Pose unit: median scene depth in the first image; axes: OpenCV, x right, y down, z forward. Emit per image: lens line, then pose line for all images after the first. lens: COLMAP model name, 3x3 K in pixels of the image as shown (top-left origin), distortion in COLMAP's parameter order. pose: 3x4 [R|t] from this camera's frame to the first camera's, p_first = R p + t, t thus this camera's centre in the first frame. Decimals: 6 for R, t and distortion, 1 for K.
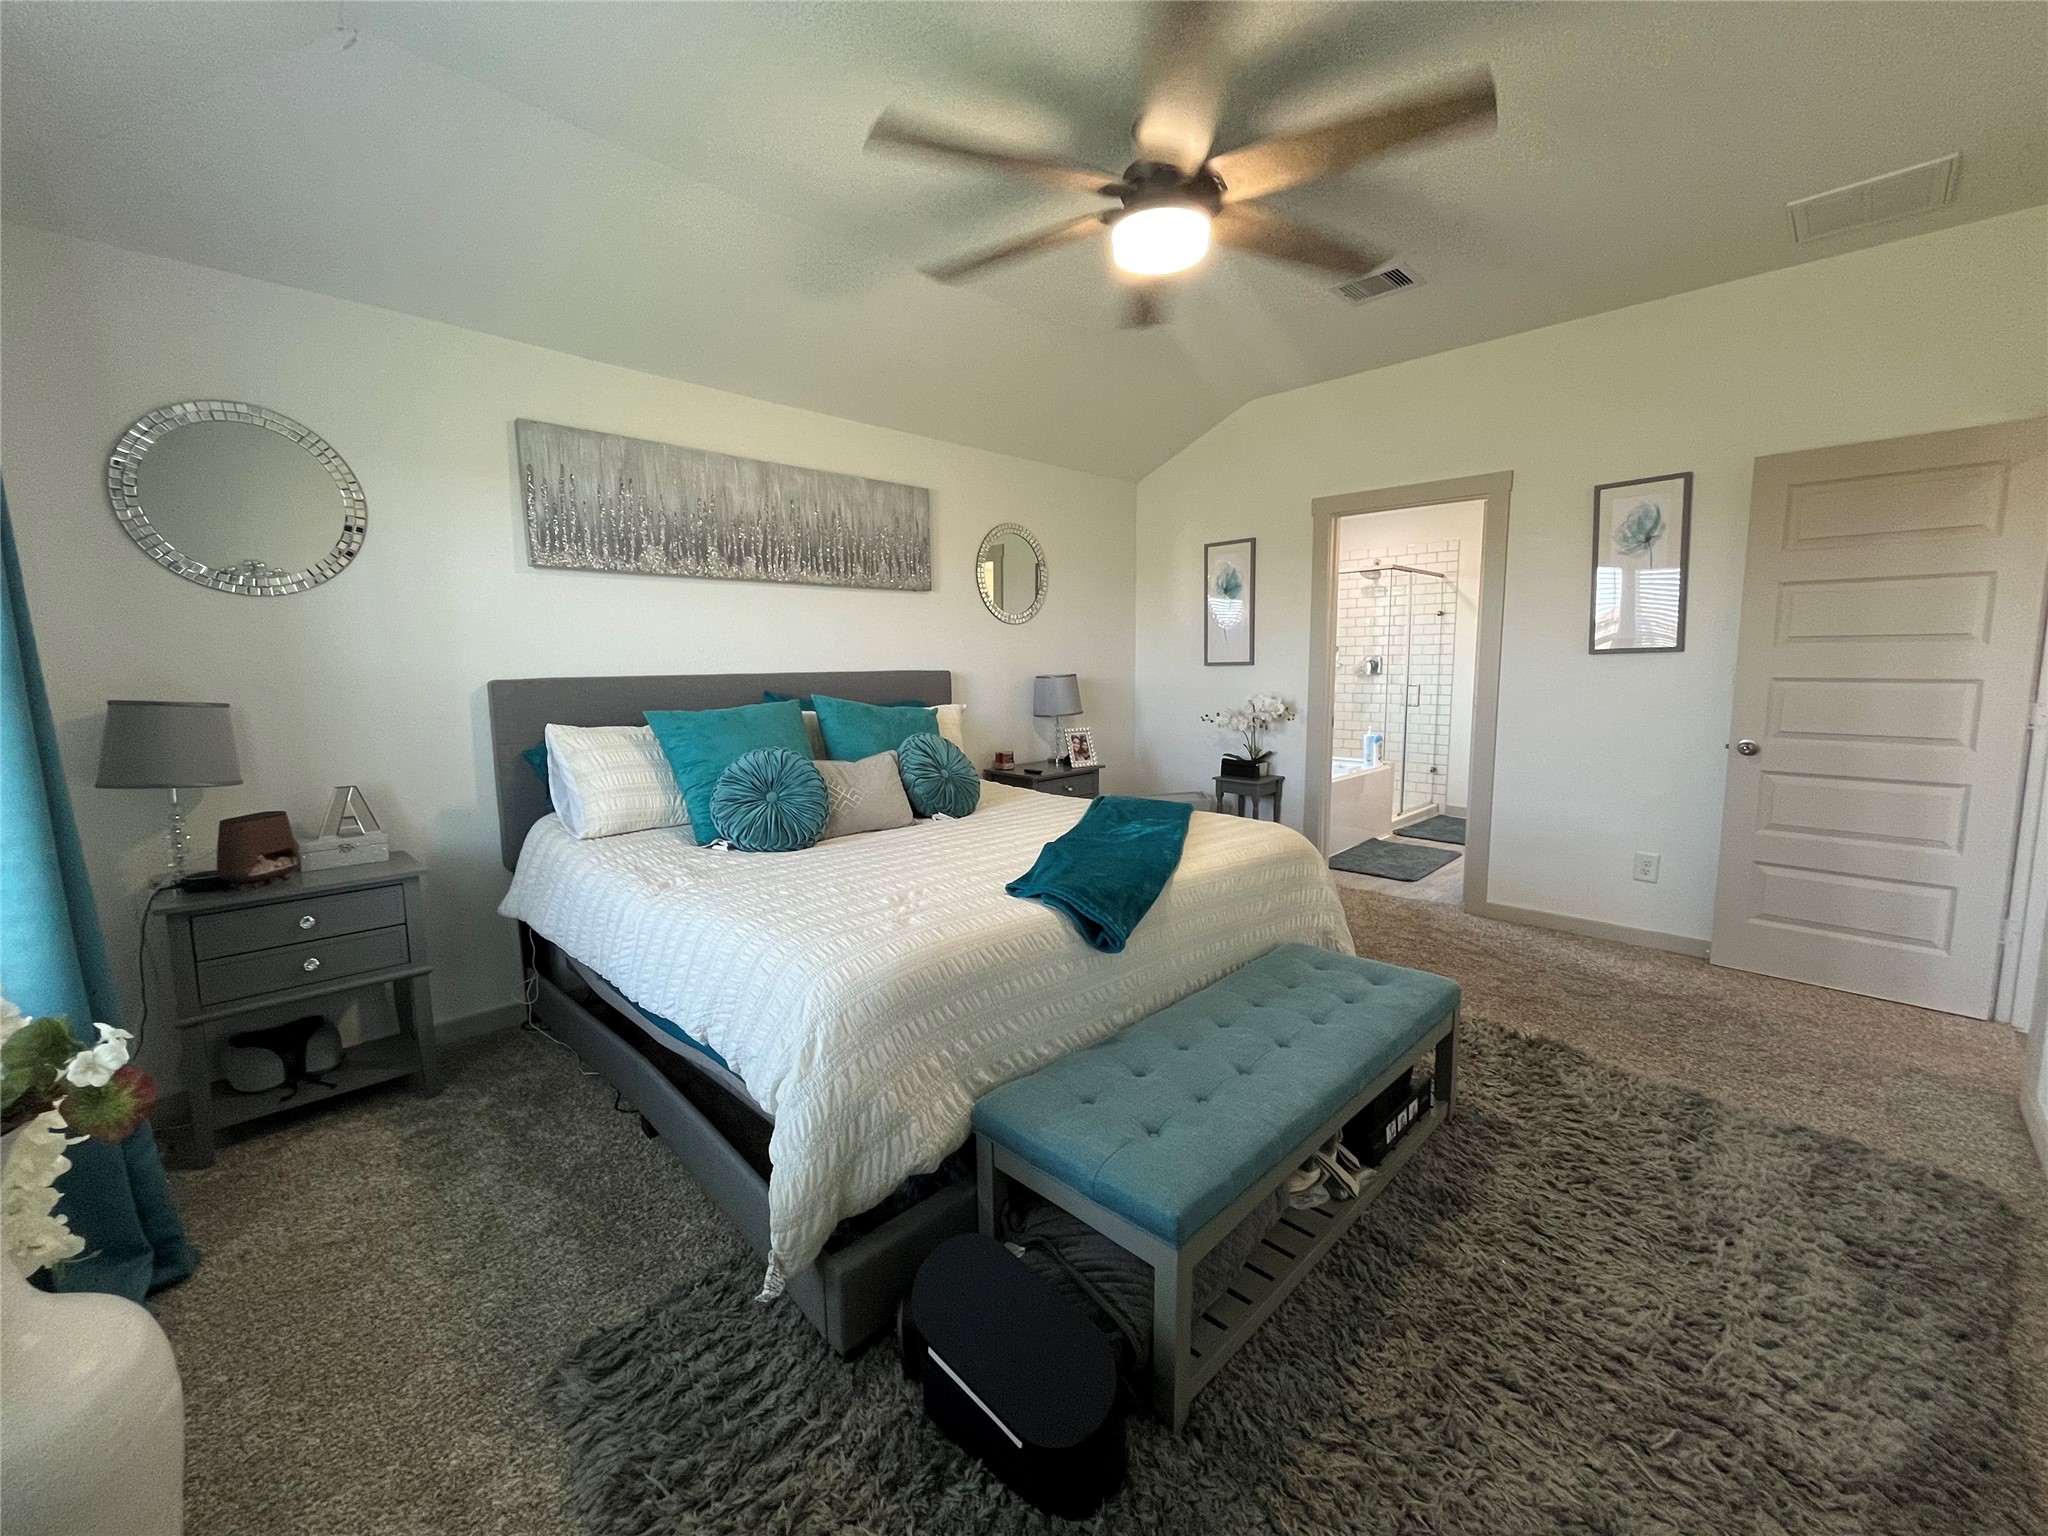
lens RADIAL K [[822.1, 0, 1028.5], [0, 822.1, 766.8], [0, 0, 1]] dist [-0.000153, -0.000132]
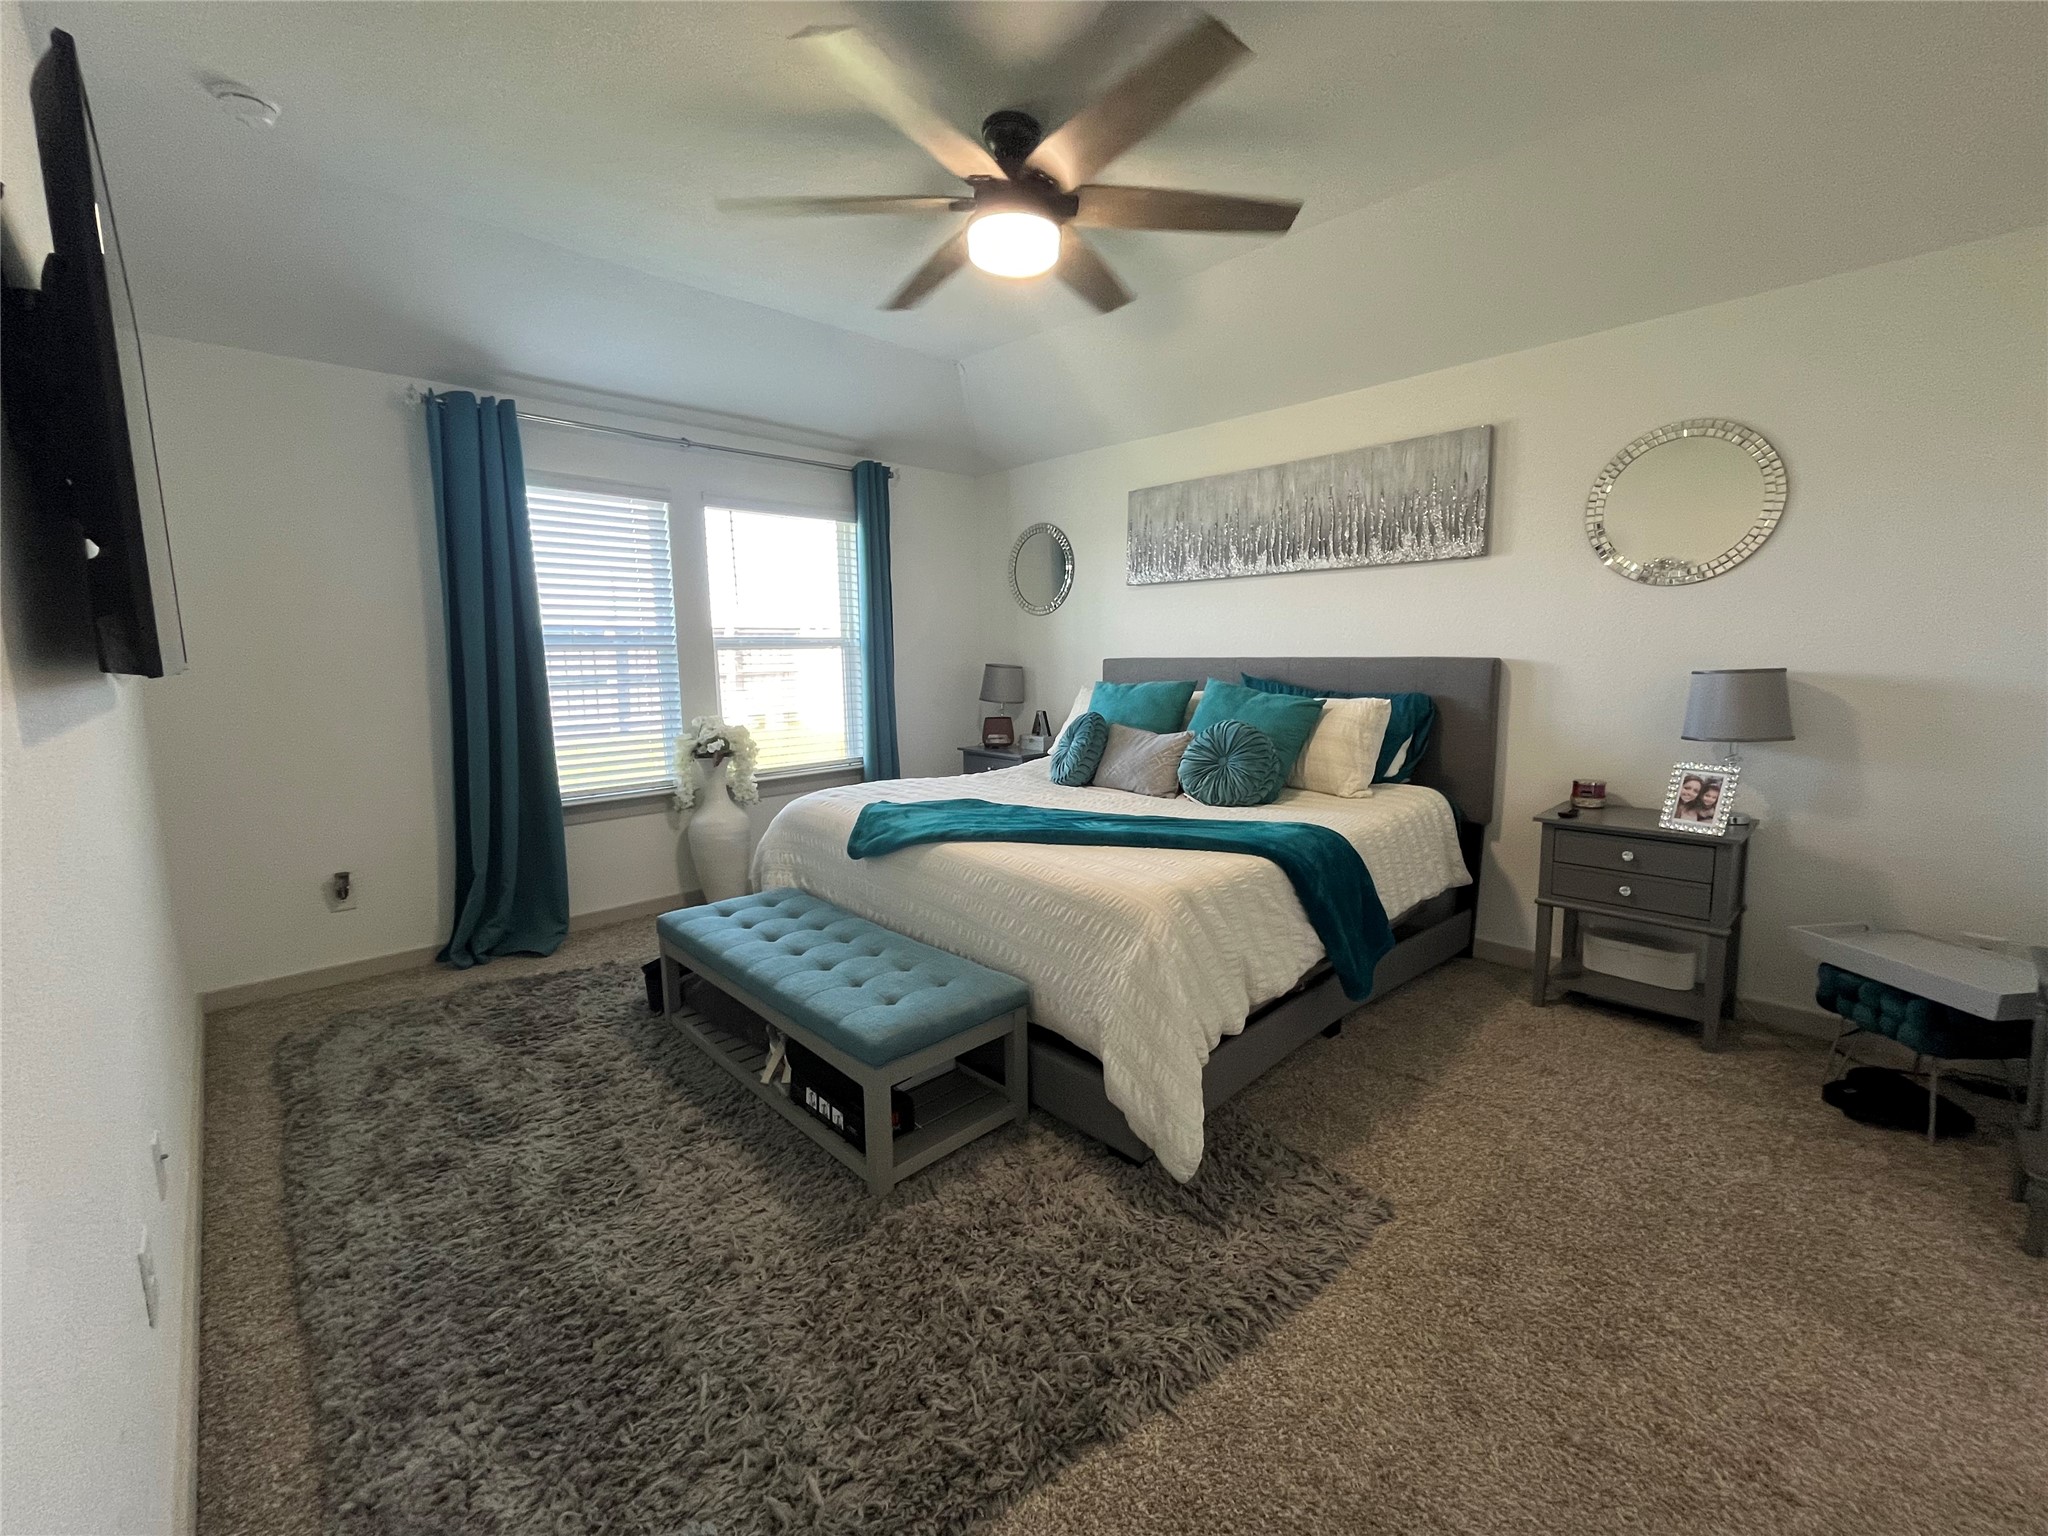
lens RADIAL K [[822.1, 0, 1023.4], [0, 822.1, 760.8], [0, 0, 1]] dist [-0.000153, -0.000132]
pose [[-0.007124, 0.148384, -0.988904, 0.796238], [-0.114683, 0.982283, 0.148217, -0.101072], [0.993377, 0.114467, 0.010019, 0.665871]]
